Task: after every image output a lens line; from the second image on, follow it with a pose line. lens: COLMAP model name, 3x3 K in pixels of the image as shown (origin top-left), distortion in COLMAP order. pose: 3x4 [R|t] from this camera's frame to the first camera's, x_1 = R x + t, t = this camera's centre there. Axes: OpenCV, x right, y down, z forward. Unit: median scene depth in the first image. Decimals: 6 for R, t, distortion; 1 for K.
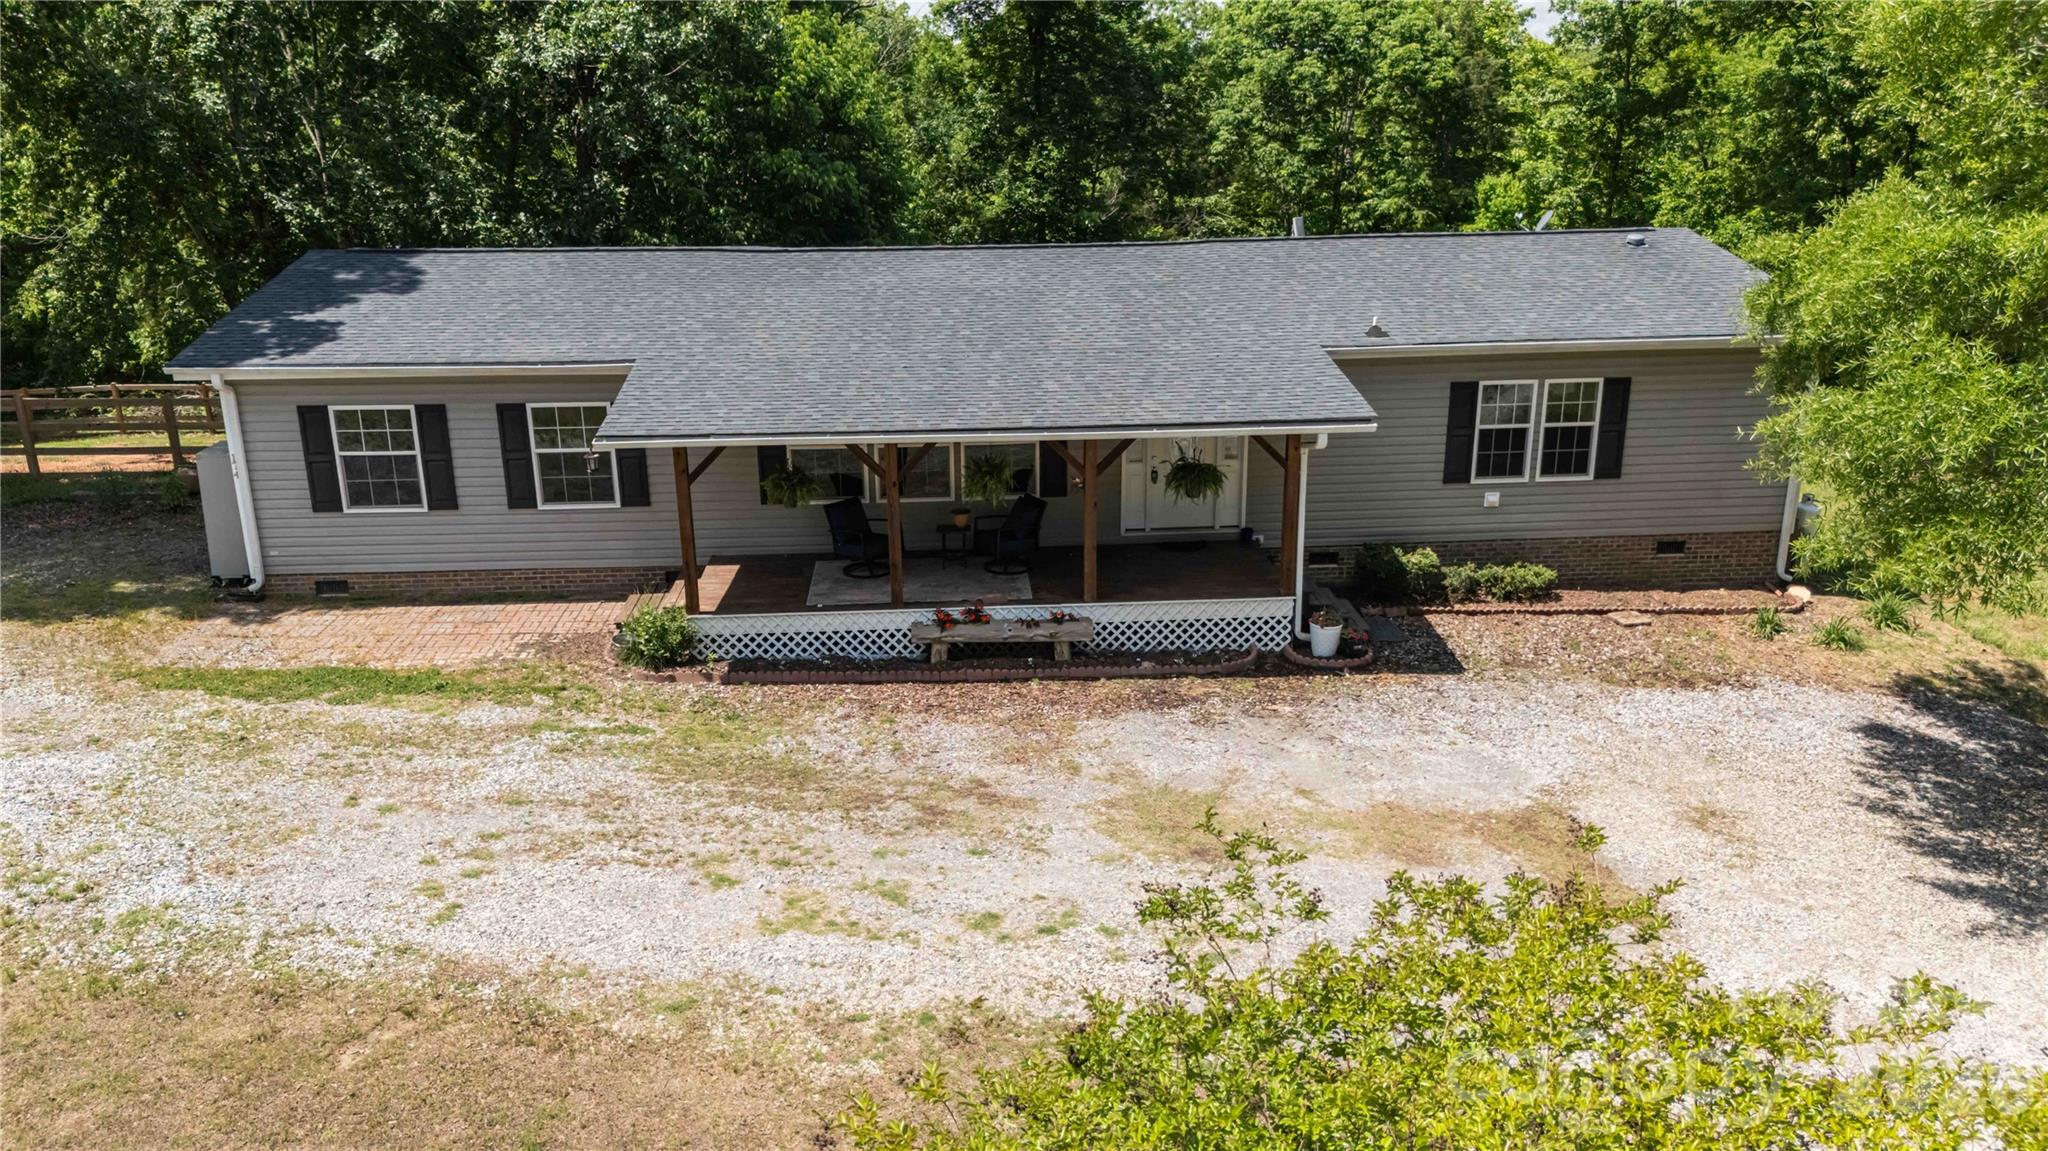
lens RADIAL K [[1500.5, 0, 1024.0], [0, 1500.5, 575.5], [0, 0, 1]] dist [0.076661, -0.083345]
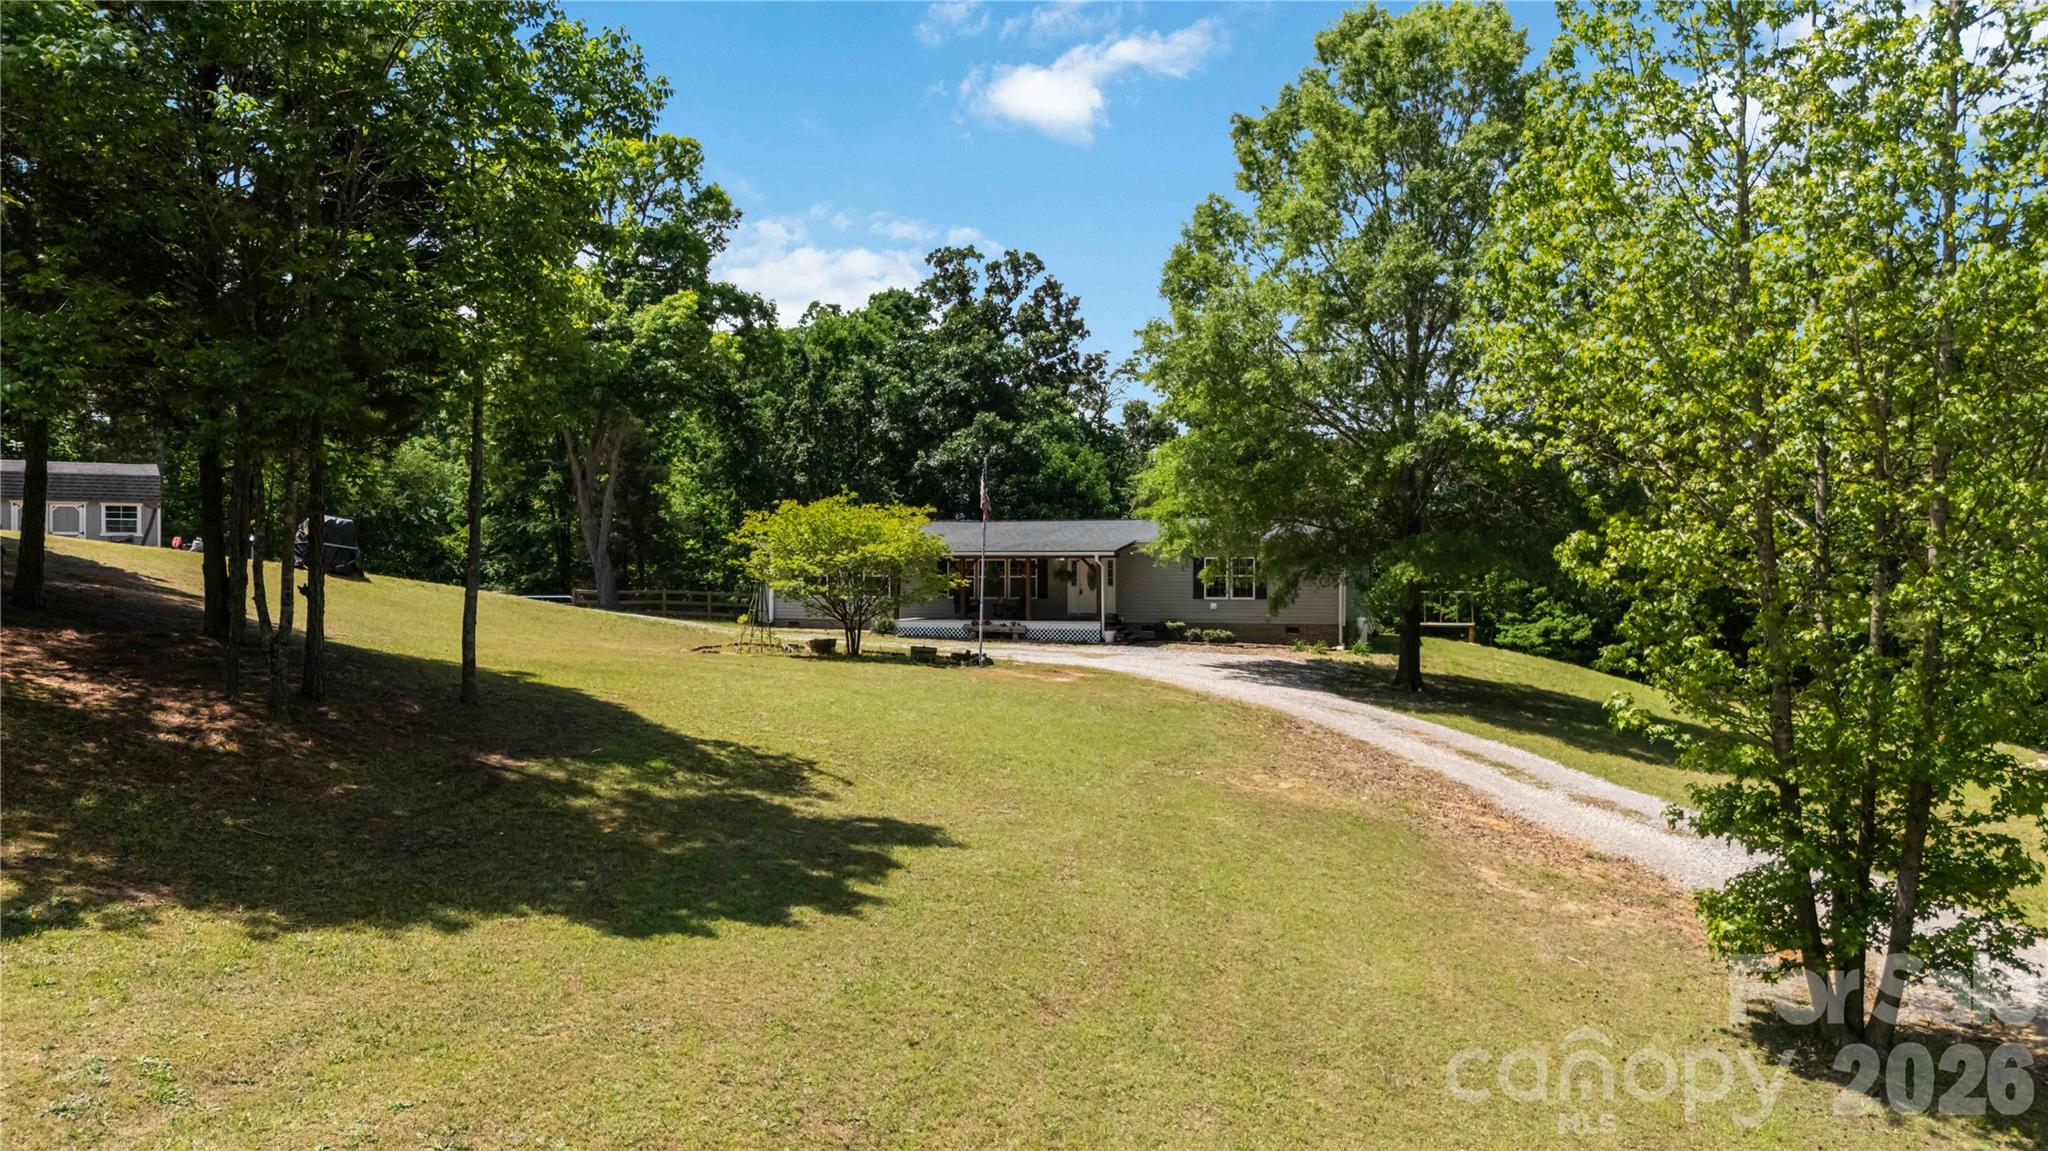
lens RADIAL K [[1500.0, 0, 1031.1], [0, 1500.0, 578.6], [0, 0, 1]] dist [0.080825, -0.090557]
pose [[0.932086, 0.013262, -0.361995, 0.988260], [-0.120139, 0.954085, -0.274386, 0.660581], [0.341735, 0.299241, 0.890883, -1.390937]]
